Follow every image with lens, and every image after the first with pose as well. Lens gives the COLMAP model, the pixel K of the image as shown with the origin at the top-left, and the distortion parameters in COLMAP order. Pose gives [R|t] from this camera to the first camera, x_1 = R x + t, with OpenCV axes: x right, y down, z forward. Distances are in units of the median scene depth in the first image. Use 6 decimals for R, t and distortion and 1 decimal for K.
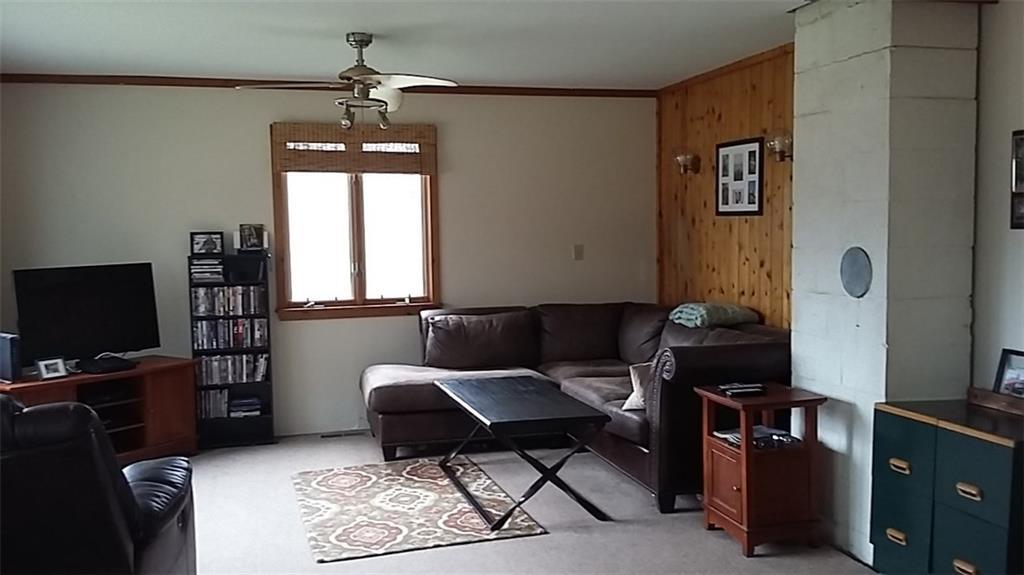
lens RADIAL K [[945.9, 0, 512.0], [0, 945.9, 287.5], [0, 0, 1]] dist [0.135484, -0.298773]
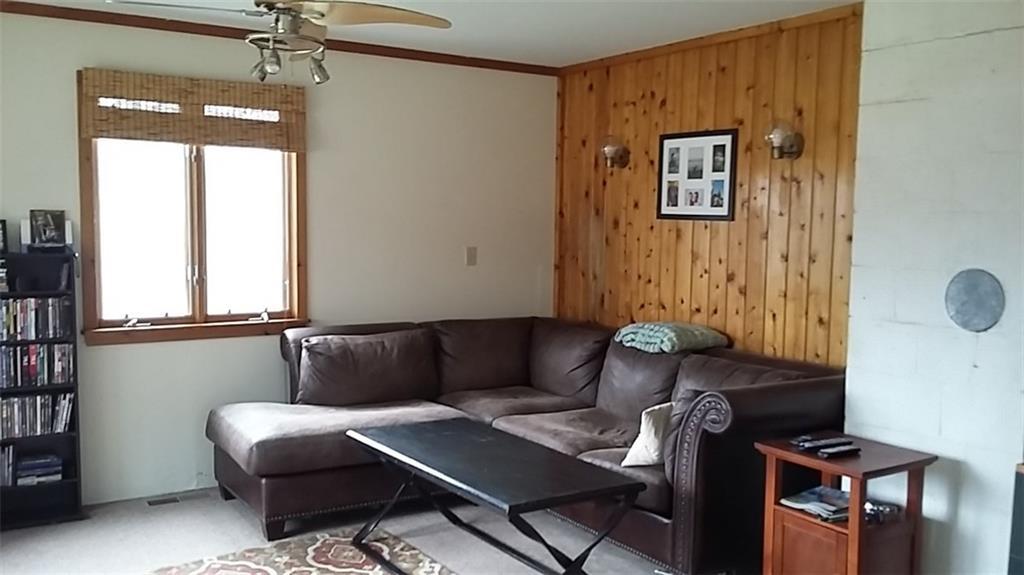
lens RADIAL K [[945.9, 0, 512.0], [0, 945.9, 287.5], [0, 0, 1]] dist [0.135484, -0.298773]
pose [[0.951026, 0.007162, 0.309029, -0.167928], [-0.010327, 0.999910, 0.008608, -0.018940], [-0.308940, -0.011377, 0.951014, 0.221852]]
